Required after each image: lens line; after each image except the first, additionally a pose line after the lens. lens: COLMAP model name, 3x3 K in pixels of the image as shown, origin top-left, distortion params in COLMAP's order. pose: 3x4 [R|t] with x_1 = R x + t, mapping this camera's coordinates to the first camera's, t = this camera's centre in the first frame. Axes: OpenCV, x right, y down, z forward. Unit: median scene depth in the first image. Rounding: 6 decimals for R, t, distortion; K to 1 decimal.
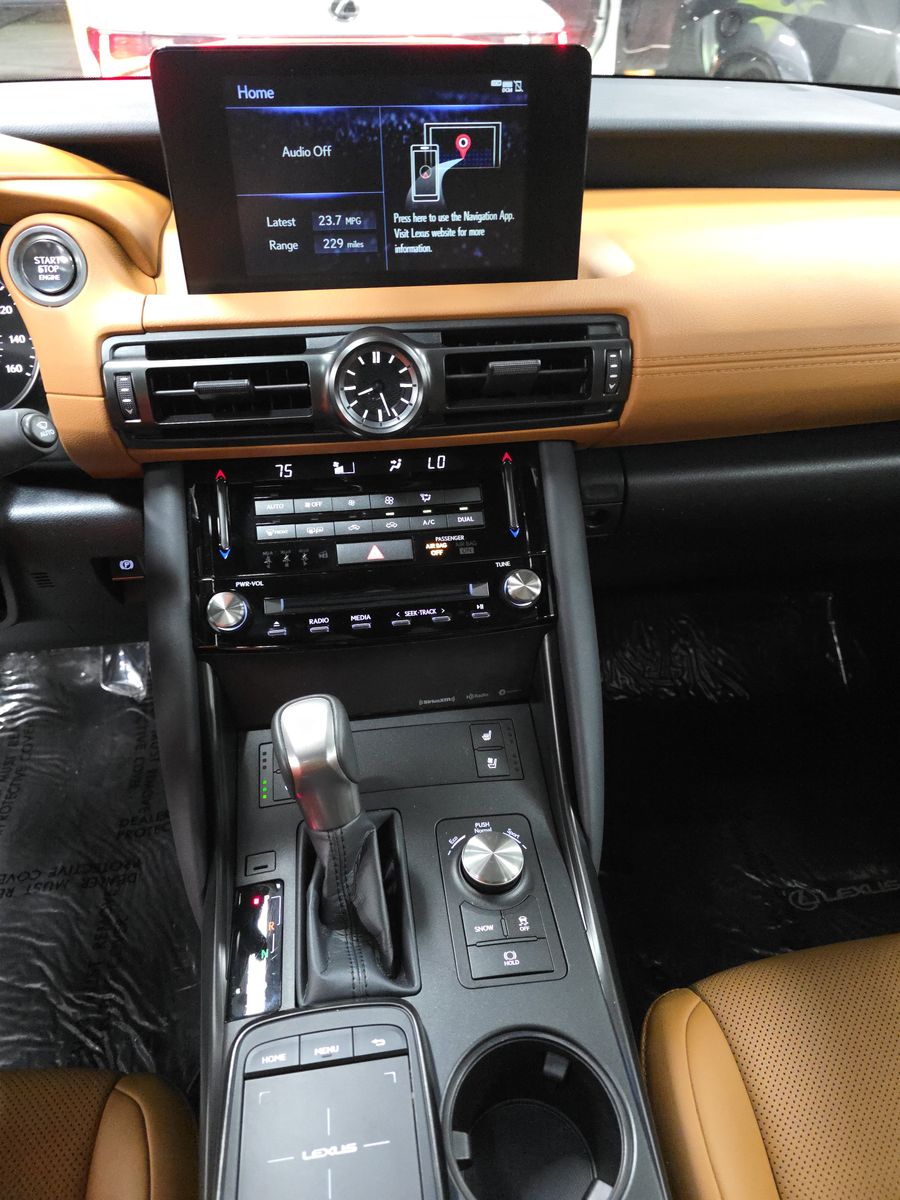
lens RADIAL K [[815.5, 0, 450.0], [0, 815.5, 600.0], [0, 0, 1]] dist [-0.000015, -0.004536]
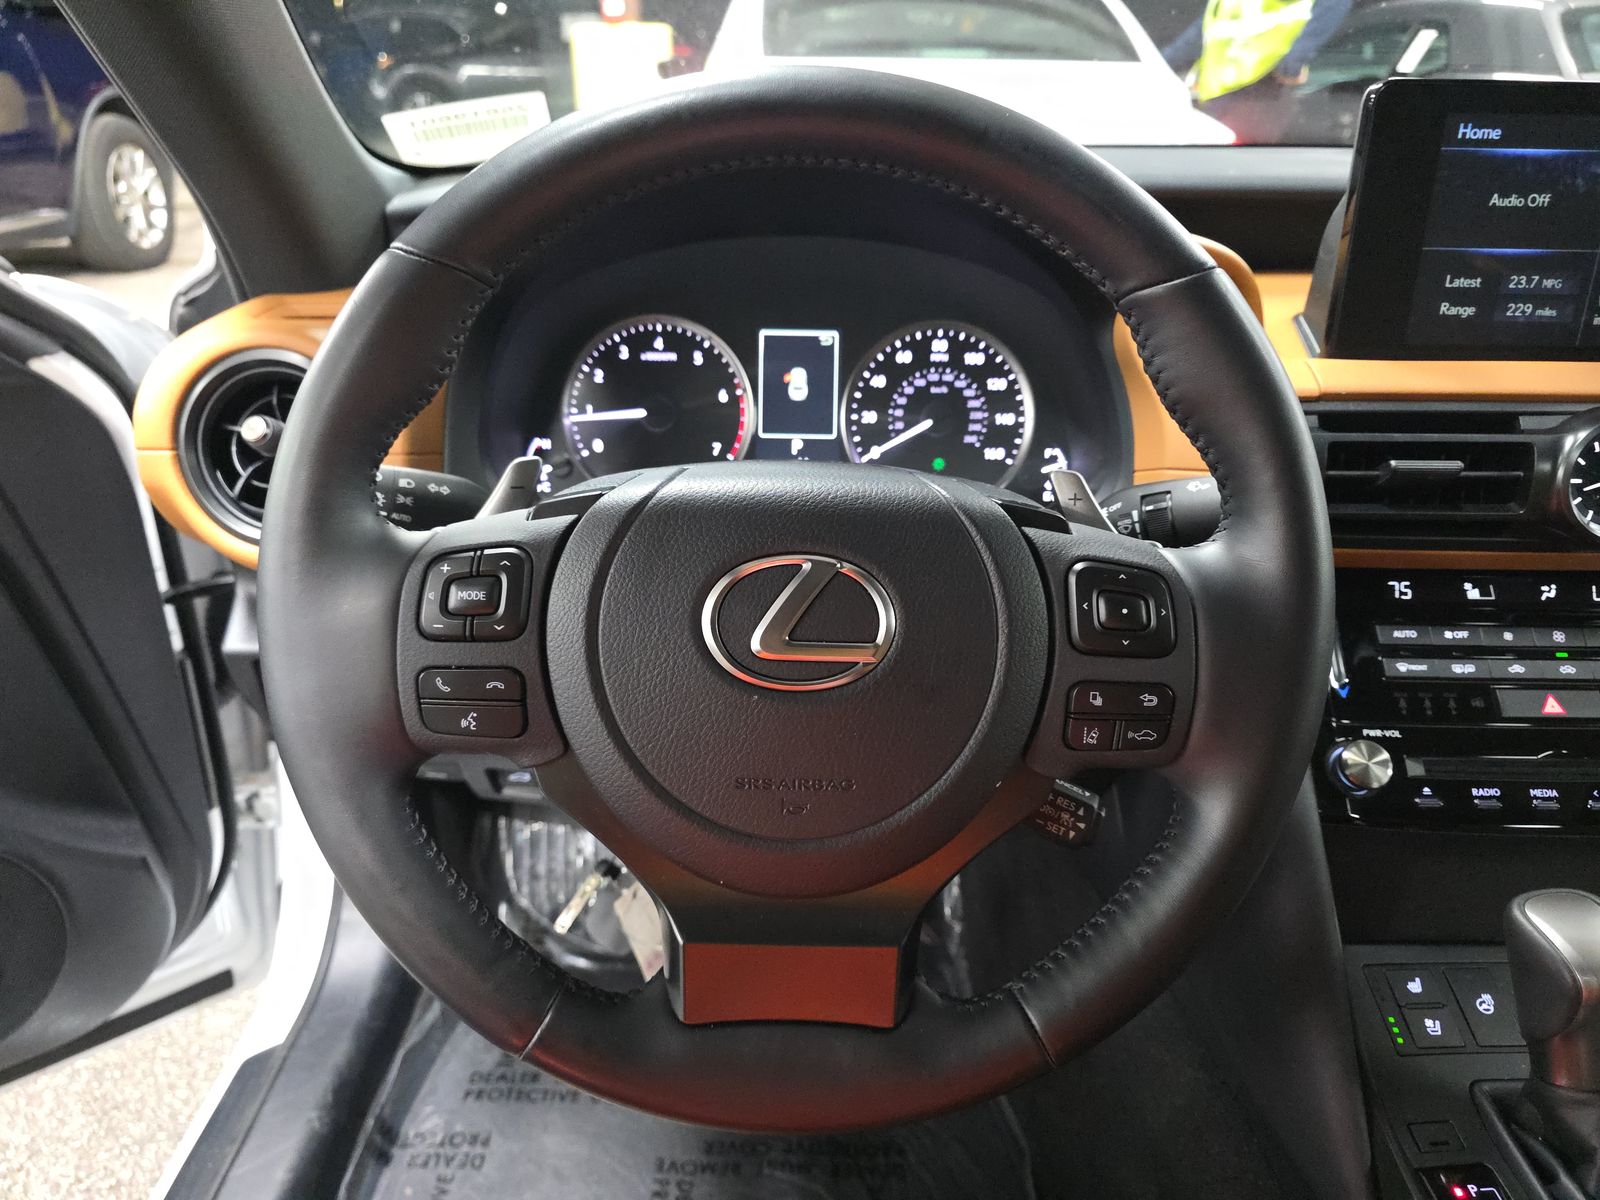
lens RADIAL K [[1056.8, 0, 800.0], [0, 1056.8, 600.0], [0, 0, 1]] dist [0.064451, -0.051653]
pose [[0.991497, 0.061009, -0.114939, -0.697331], [-0.085057, 0.972319, -0.217628, 0.125268], [0.098480, 0.225554, 0.969241, -0.022298]]
